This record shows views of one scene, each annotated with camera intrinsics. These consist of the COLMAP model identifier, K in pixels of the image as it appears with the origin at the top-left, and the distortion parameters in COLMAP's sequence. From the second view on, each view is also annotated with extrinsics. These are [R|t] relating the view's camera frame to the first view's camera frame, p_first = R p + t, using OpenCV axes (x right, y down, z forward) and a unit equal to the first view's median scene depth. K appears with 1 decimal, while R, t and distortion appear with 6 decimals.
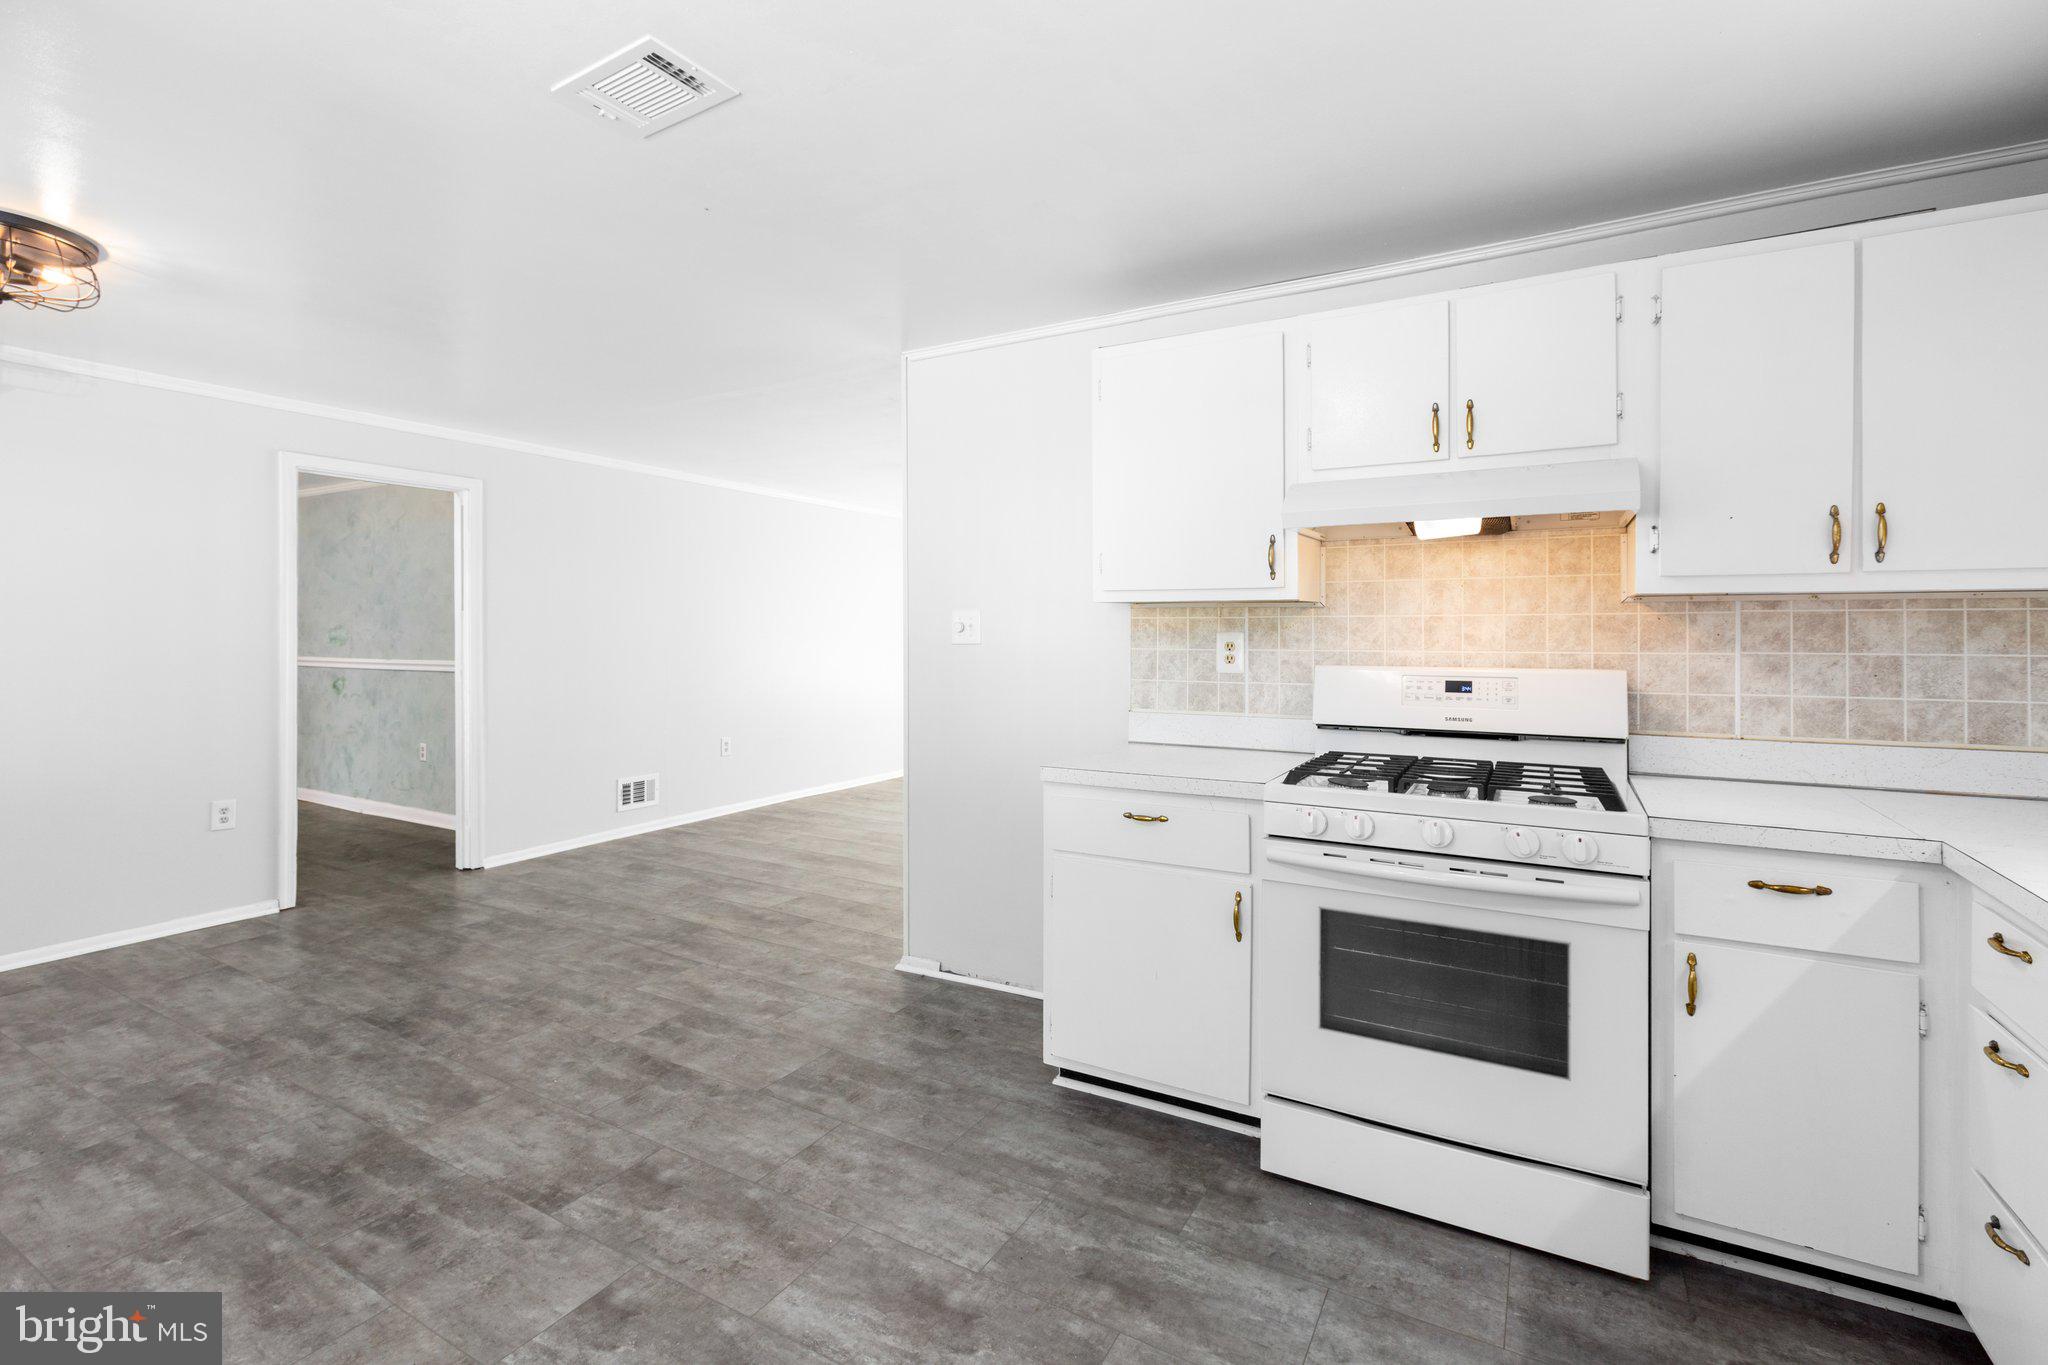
lens RADIAL K [[918.2, 0, 1025.9], [0, 918.2, 644.7], [0, 0, 1]] dist [0.000182, -0.000661]
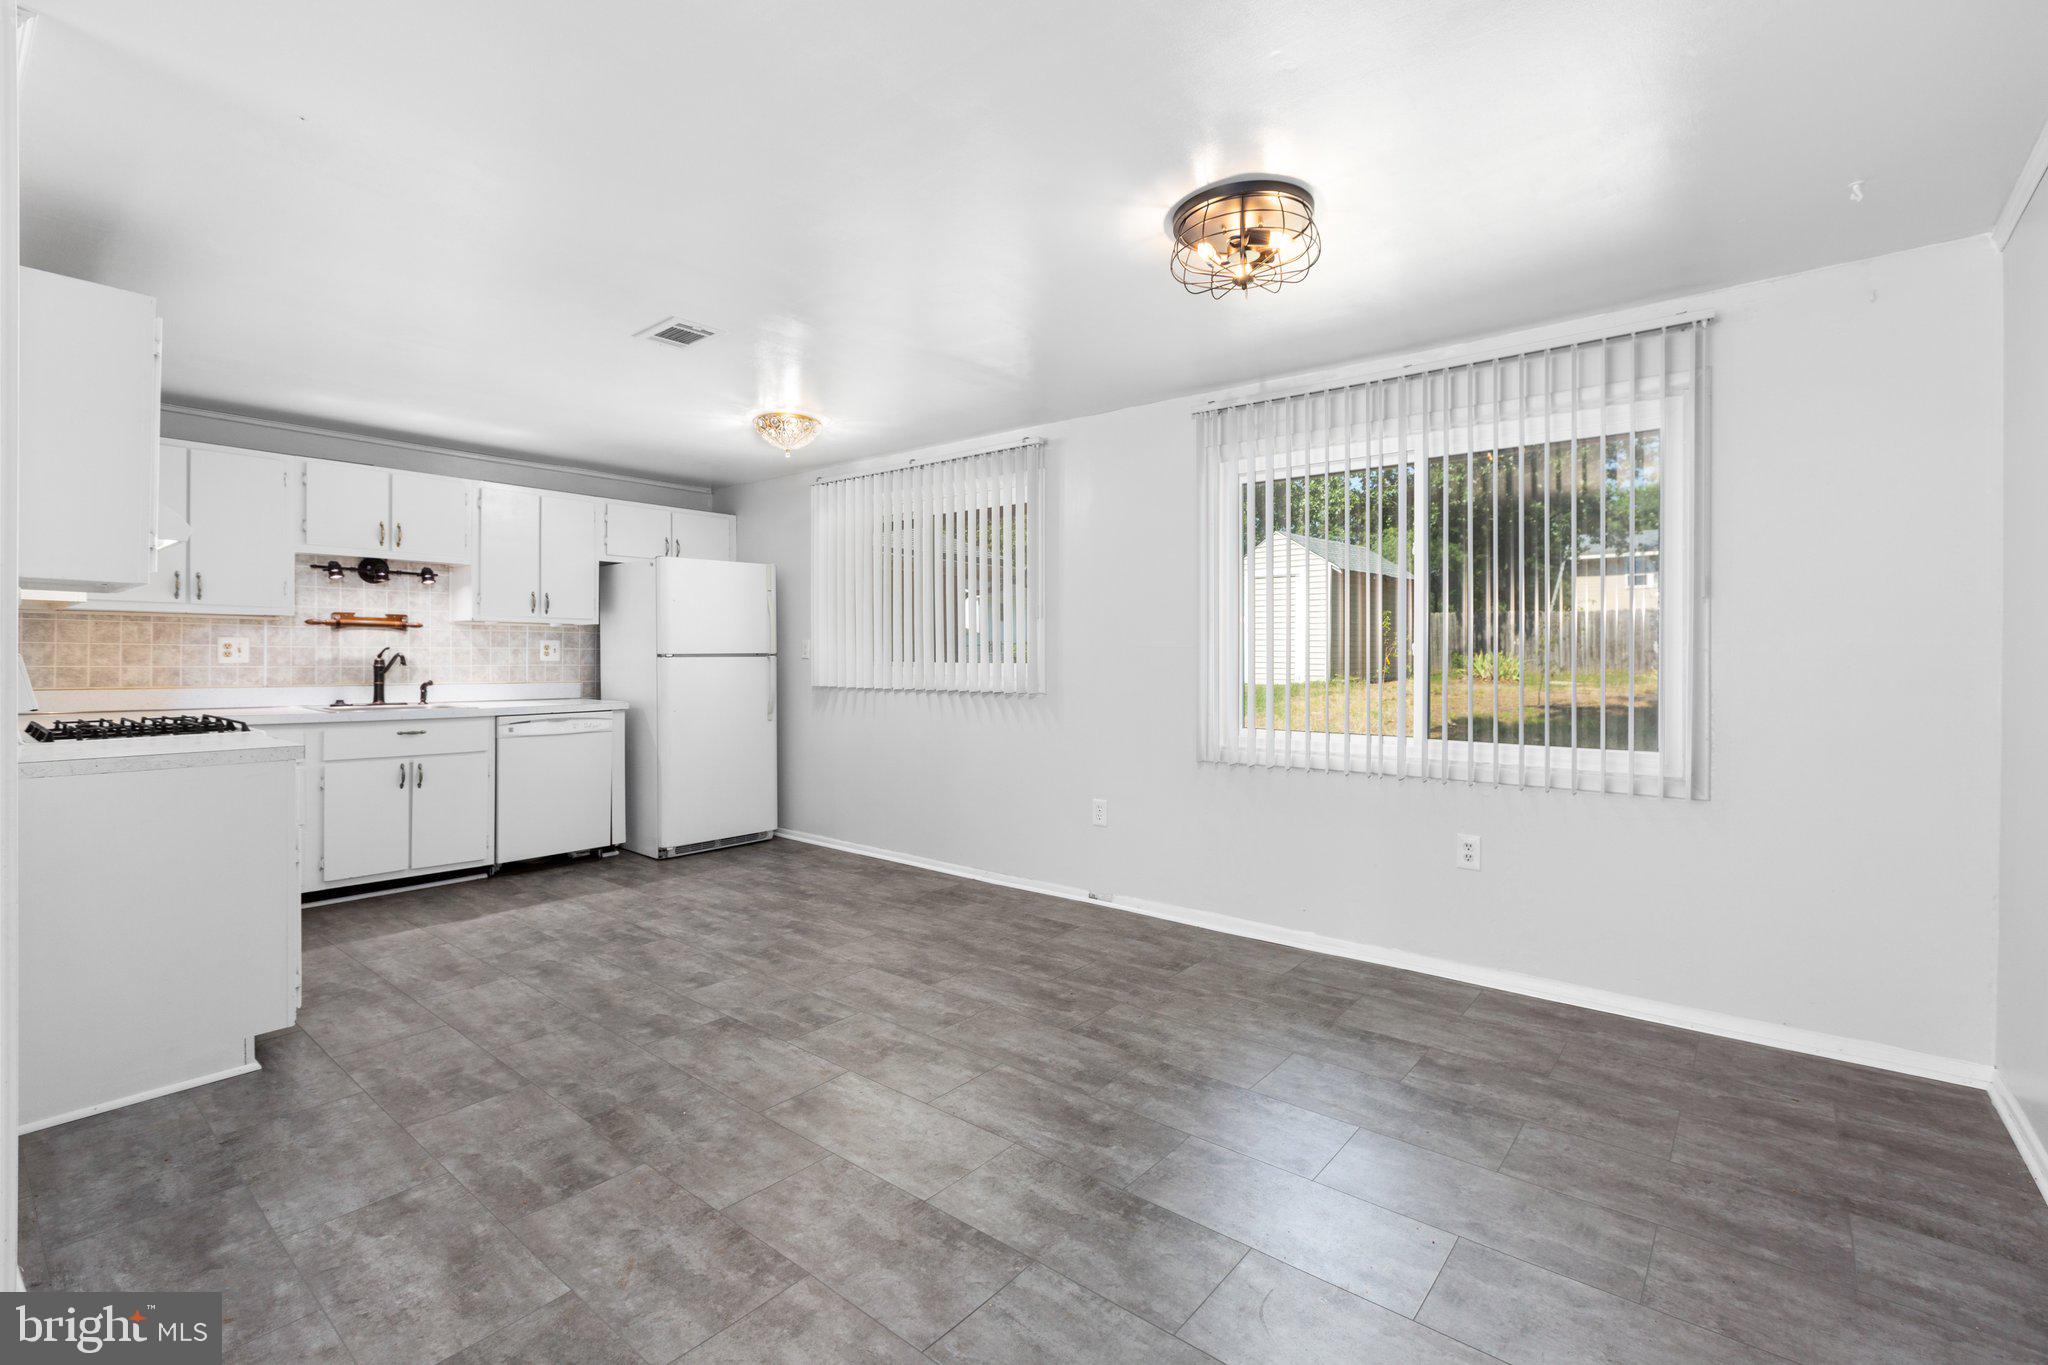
lens RADIAL K [[913.3, 0, 1023.2], [0, 913.3, 656.9], [0, 0, 1]] dist [0.002986, -0.000672]
pose [[-0.985483, -0.005766, 0.169675, -1.040072], [-0.003026, 0.999861, 0.016405, 0.006984], [-0.169746, 0.015653, -0.985363, 1.987767]]
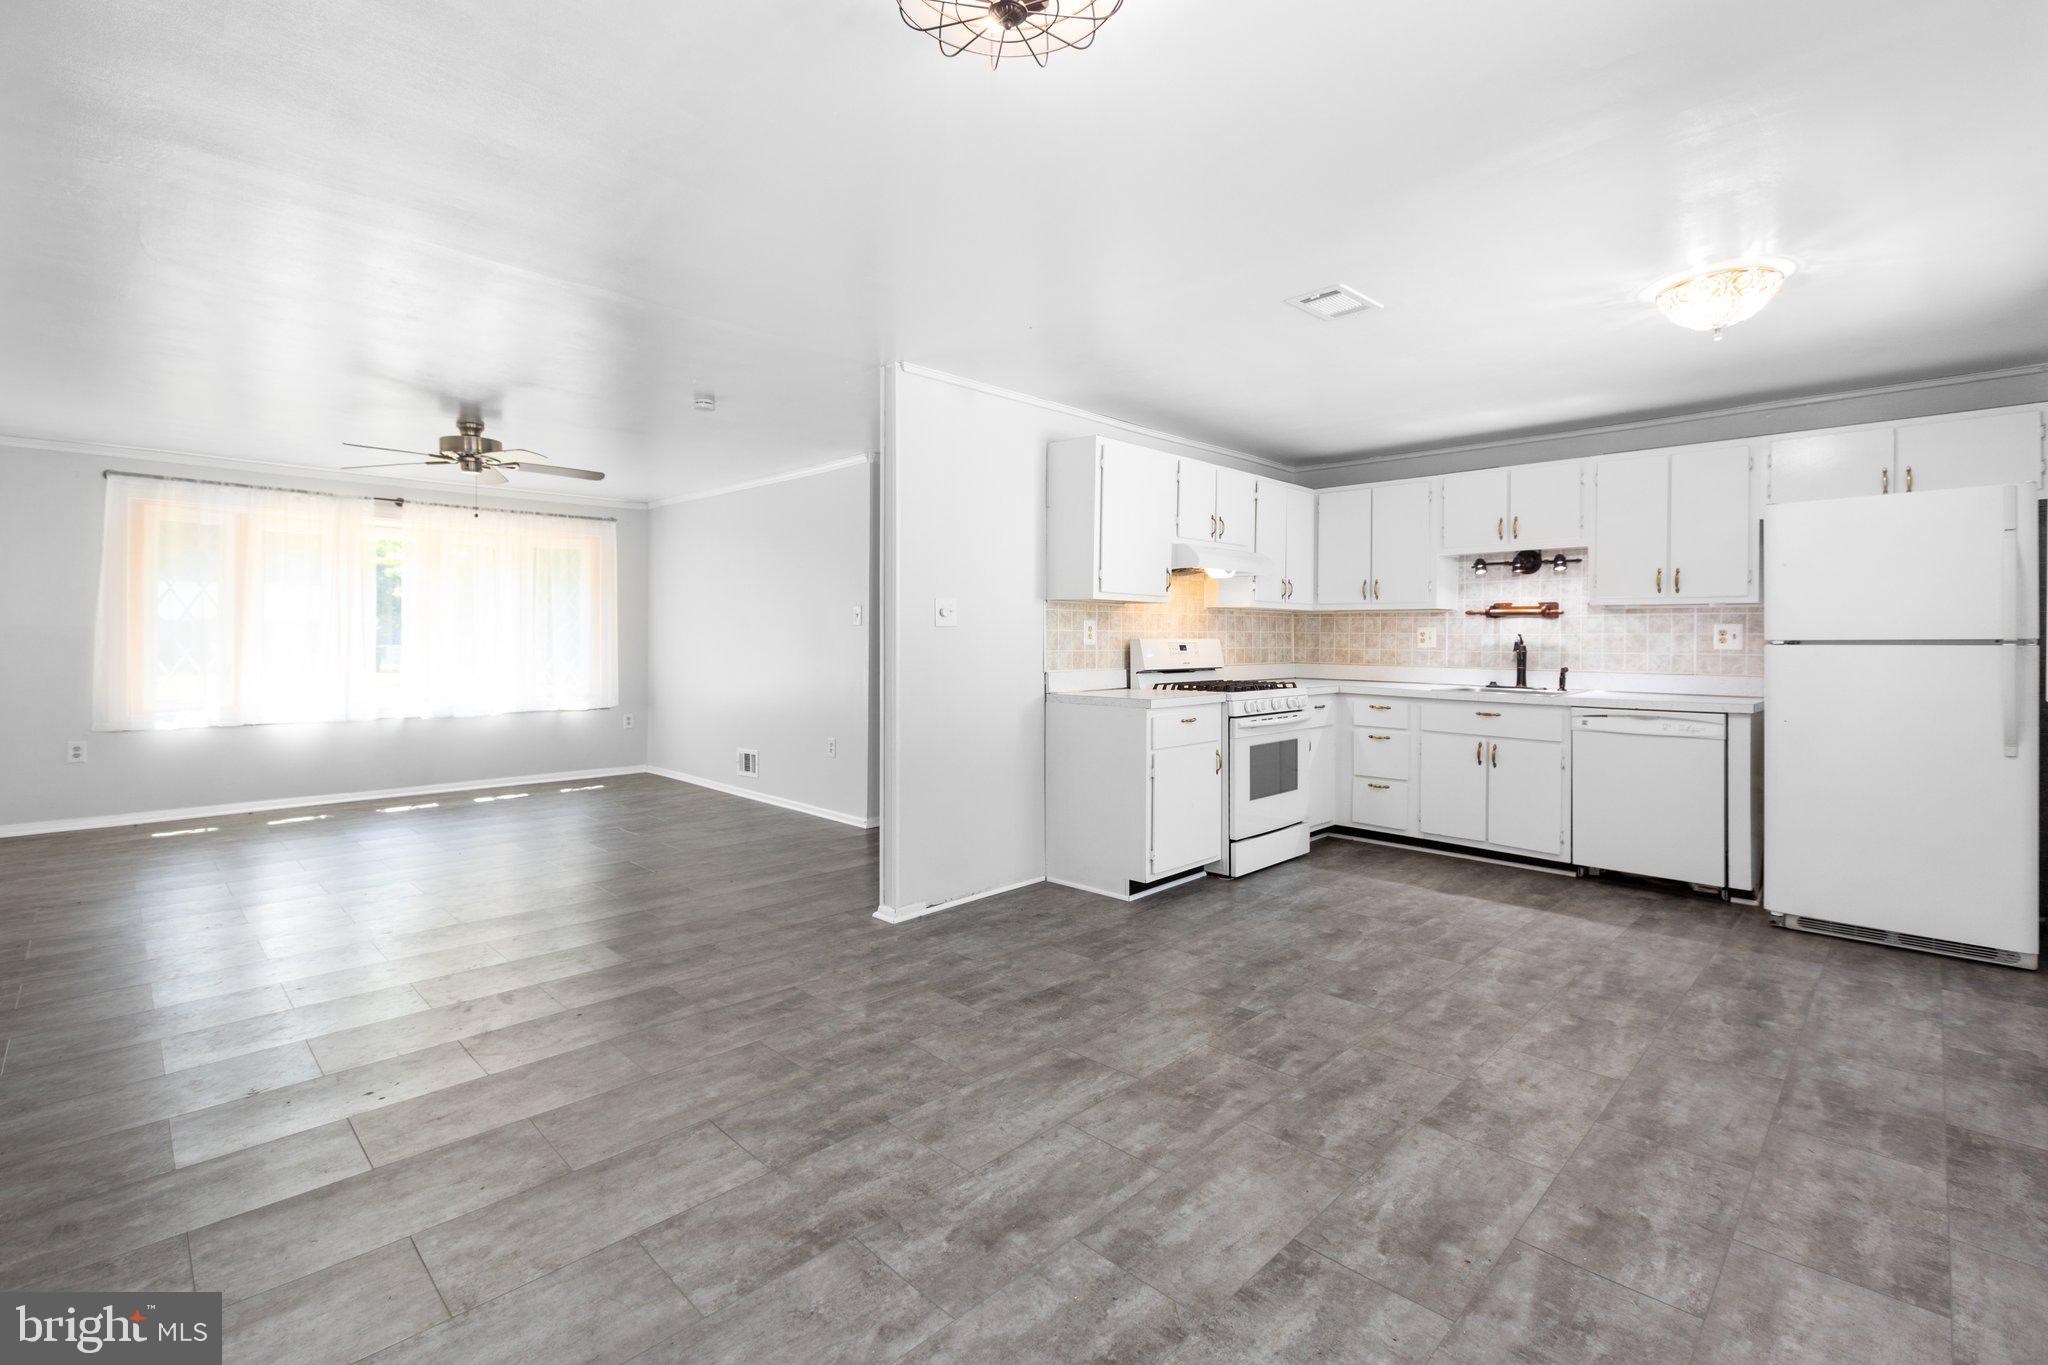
lens RADIAL K [[918.2, 0, 1025.9], [0, 918.2, 644.7], [0, 0, 1]] dist [0.000182, -0.000661]
pose [[0.260298, -0.007243, 0.965501, -1.674101], [0.009784, 0.999940, 0.004863, 0.025558], [-0.965479, 0.008181, 0.260353, 0.814473]]
